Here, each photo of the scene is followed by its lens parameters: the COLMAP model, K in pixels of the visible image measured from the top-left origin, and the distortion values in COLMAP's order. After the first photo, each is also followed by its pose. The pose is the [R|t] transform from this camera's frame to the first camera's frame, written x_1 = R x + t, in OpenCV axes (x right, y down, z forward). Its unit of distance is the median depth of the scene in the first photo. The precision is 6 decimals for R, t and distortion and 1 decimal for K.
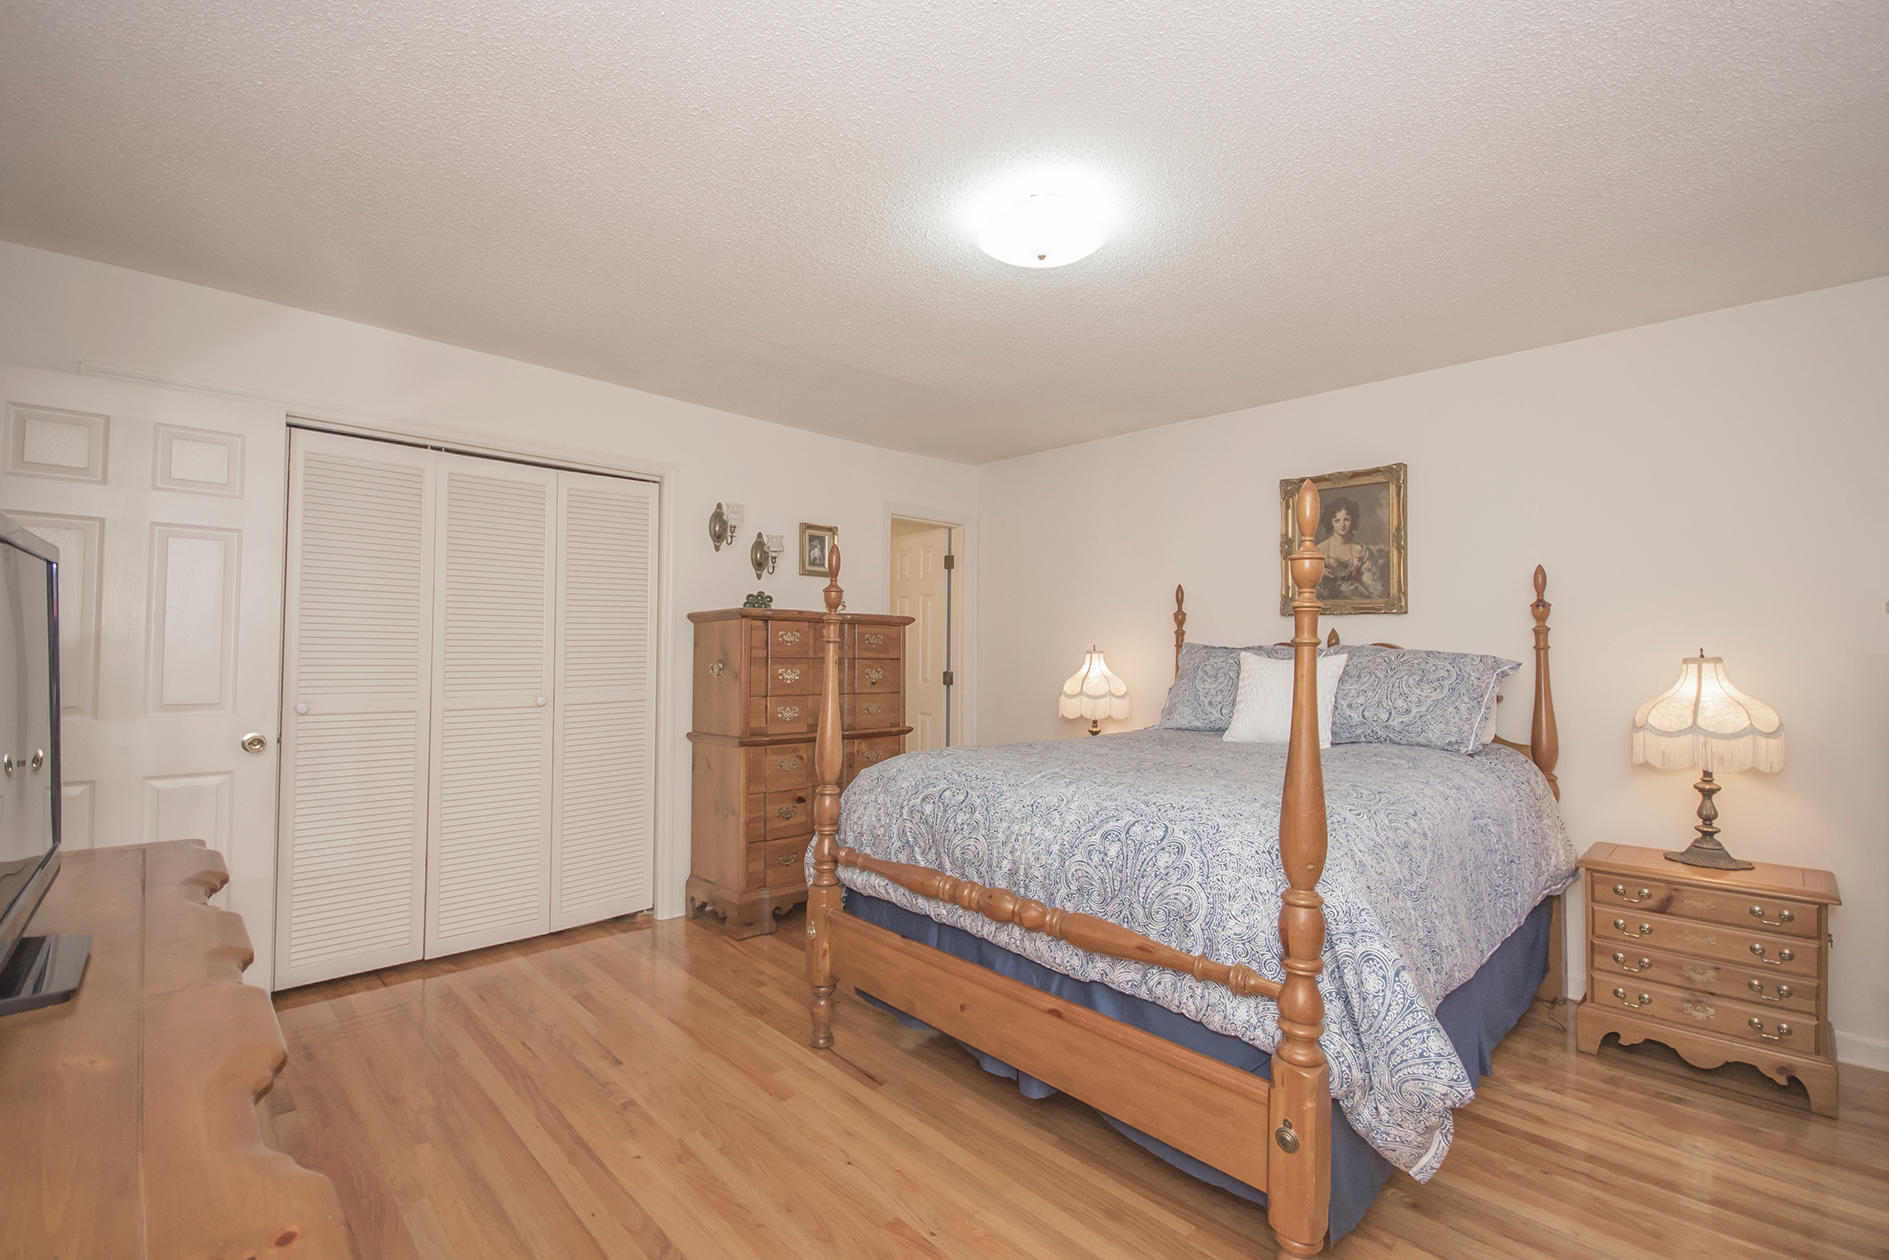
lens RADIAL K [[837.9, 0, 942.5], [0, 837.9, 629.9], [0, 0, 1]] dist [-0.016929, -0.001004]
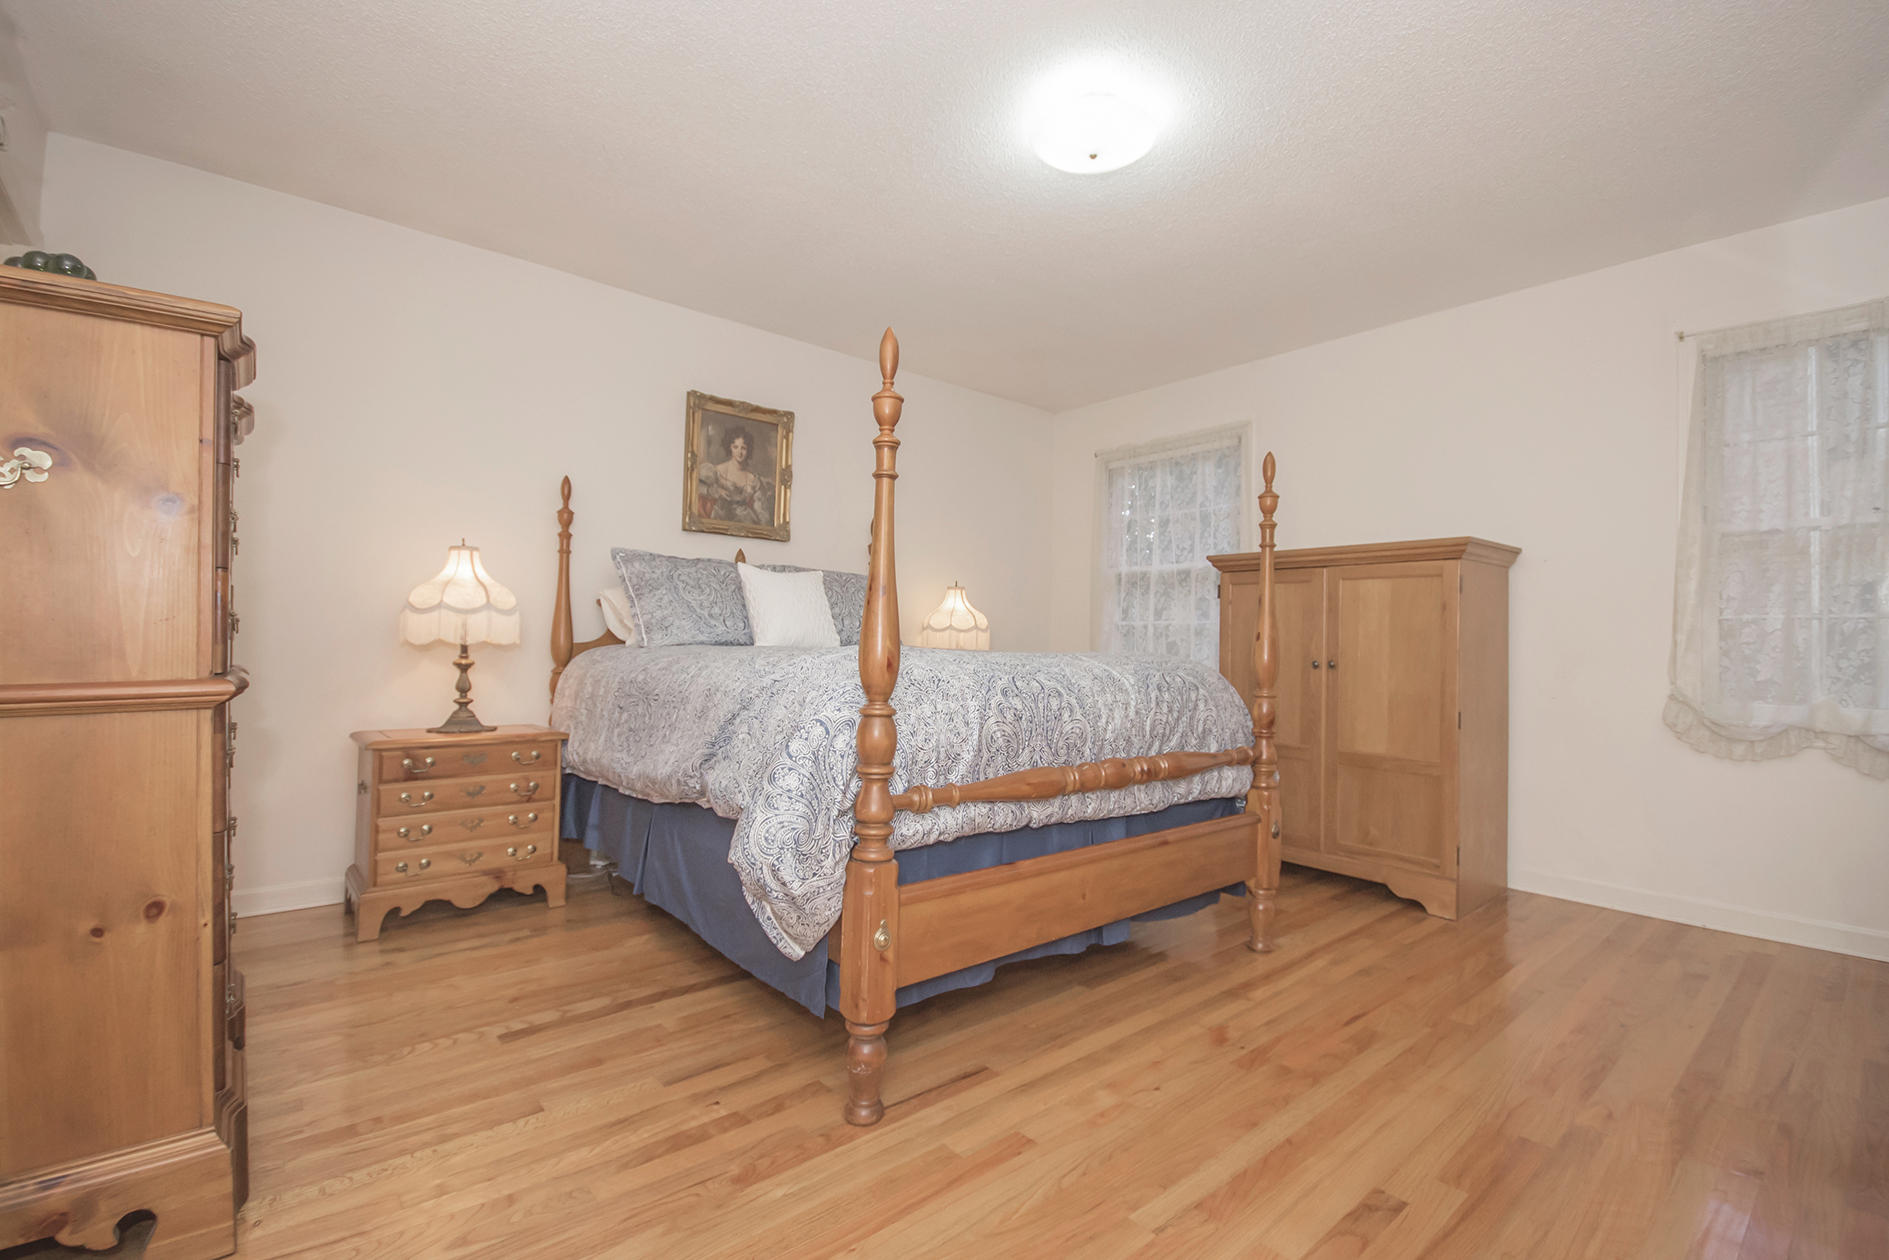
lens RADIAL K [[837.9, 0, 941.6], [0, 837.9, 633.9], [0, 0, 1]] dist [-0.016929, -0.001004]
pose [[0.040470, 0.005764, 0.999164, -0.589192], [-0.035179, 0.999372, -0.004341, 0.103839], [-0.998561, -0.034974, 0.040647, 0.713339]]
